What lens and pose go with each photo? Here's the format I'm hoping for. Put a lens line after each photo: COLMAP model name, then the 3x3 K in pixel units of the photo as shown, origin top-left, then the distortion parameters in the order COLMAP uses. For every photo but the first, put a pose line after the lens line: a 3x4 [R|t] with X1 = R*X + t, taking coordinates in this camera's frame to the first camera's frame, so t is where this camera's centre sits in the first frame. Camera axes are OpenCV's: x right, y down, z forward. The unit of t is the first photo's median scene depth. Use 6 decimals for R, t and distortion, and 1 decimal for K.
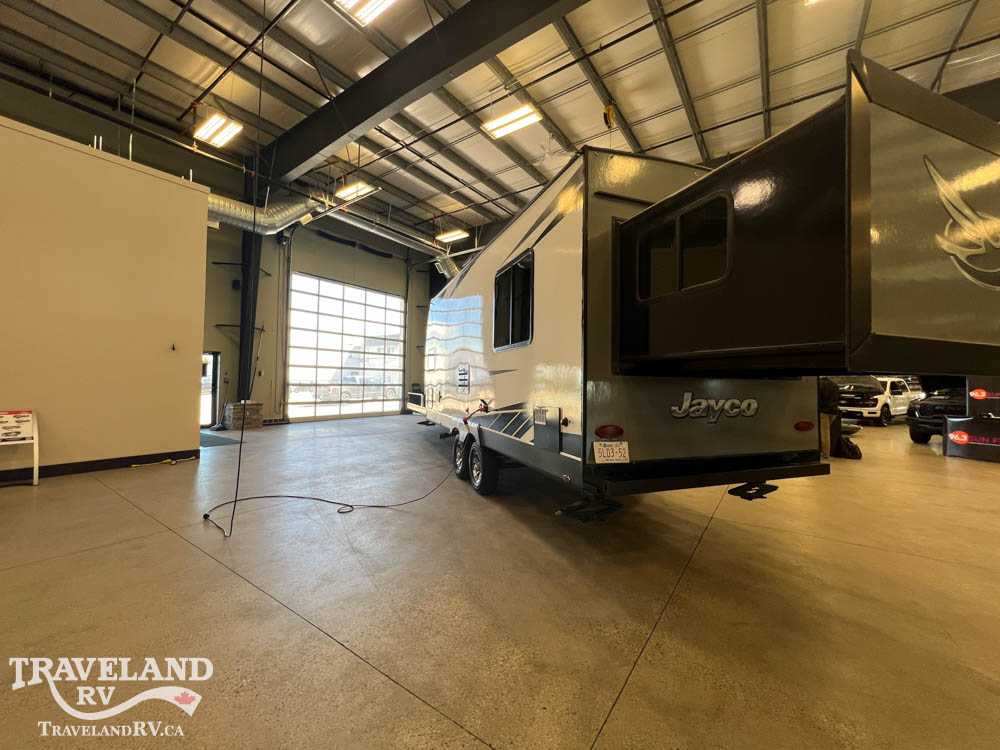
lens RADIAL K [[400.2, 0, 498.2], [0, 400.2, 372.3], [0, 0, 1]] dist [0.000152, -0.000273]
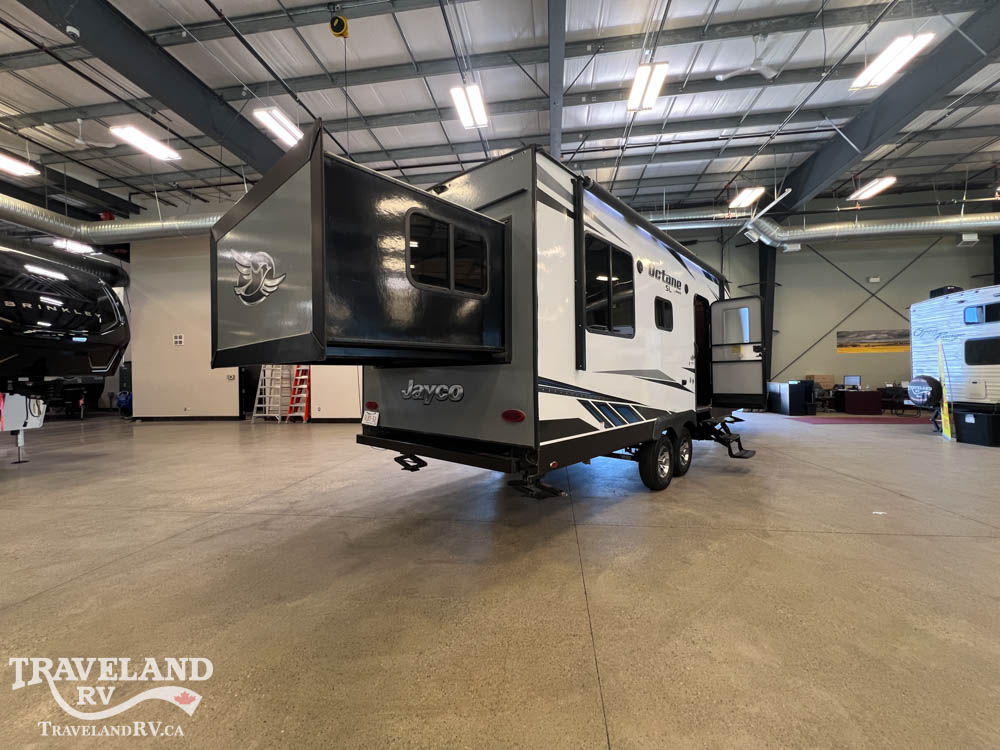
lens RADIAL K [[400.2, 0, 498.2], [0, 400.2, 372.3], [0, 0, 1]] dist [0.000152, -0.000273]
pose [[0.461497, -0.032916, -0.886531, 1.673649], [0.045689, 0.998867, -0.013303, 0.055277], [0.885965, -0.034366, 0.462478, 0.631742]]
